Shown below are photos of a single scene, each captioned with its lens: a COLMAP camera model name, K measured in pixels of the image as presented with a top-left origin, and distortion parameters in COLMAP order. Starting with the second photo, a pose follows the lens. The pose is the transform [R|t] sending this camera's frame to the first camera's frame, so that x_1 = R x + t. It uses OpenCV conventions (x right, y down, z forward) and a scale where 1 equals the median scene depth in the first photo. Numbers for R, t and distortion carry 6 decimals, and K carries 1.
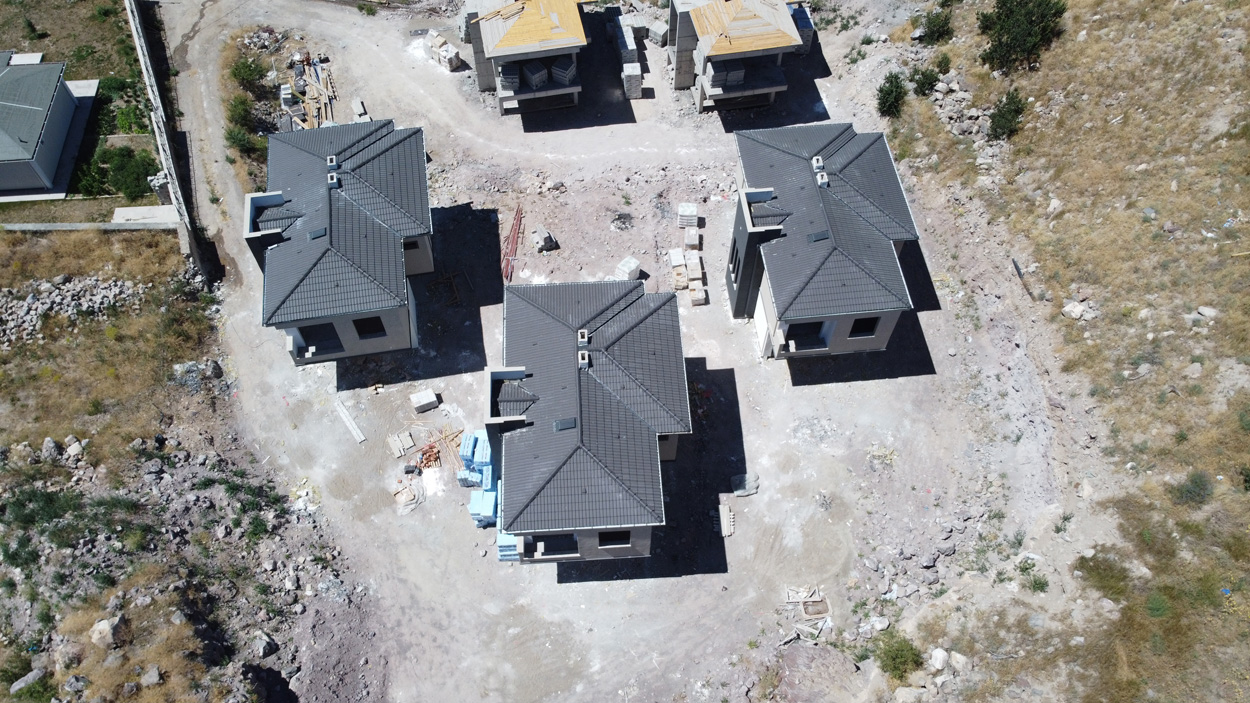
lens RADIAL K [[951.3, 0, 625.0], [0, 951.3, 351.5], [0, 0, 1]] dist [0.005718, -0.000489]
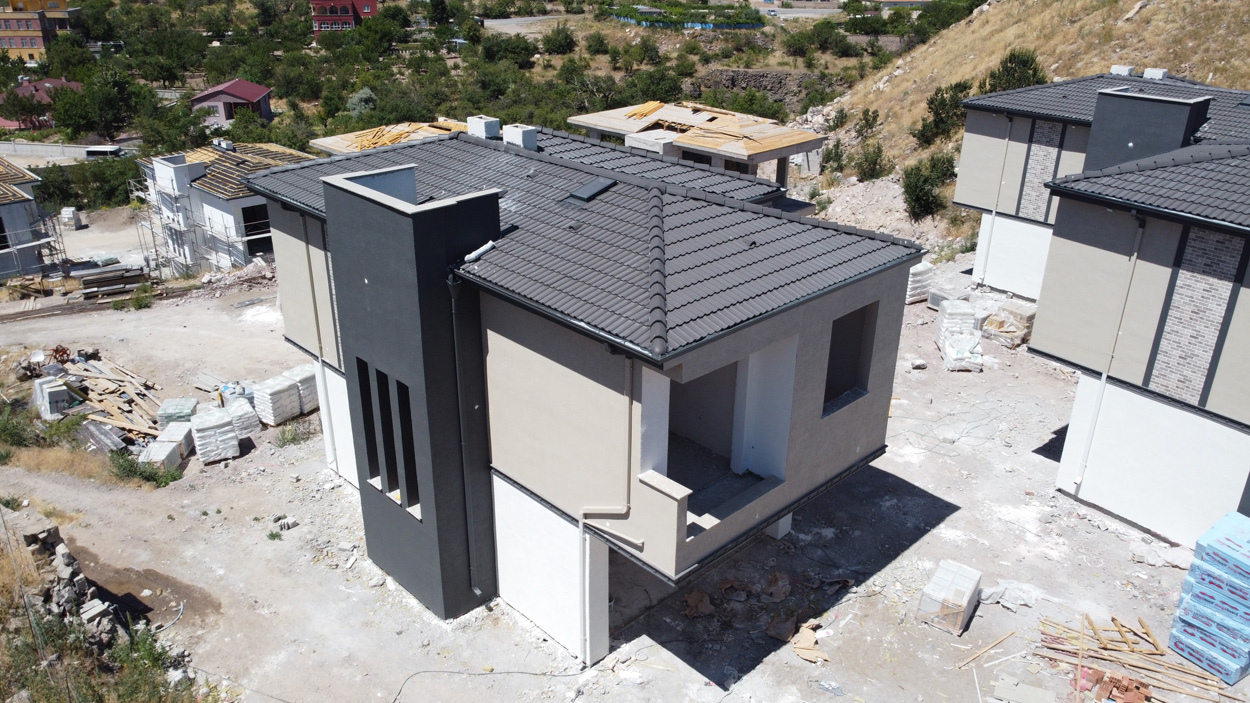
lens RADIAL K [[951.3, 0, 625.0], [0, 951.3, 351.5], [0, 0, 1]] dist [0.005718, -0.000489]
pose [[0.829846, -0.227308, 0.509594, -0.440683], [0.471490, 0.774063, -0.422520, 0.068711], [-0.298416, 0.590895, 0.749527, 0.667835]]
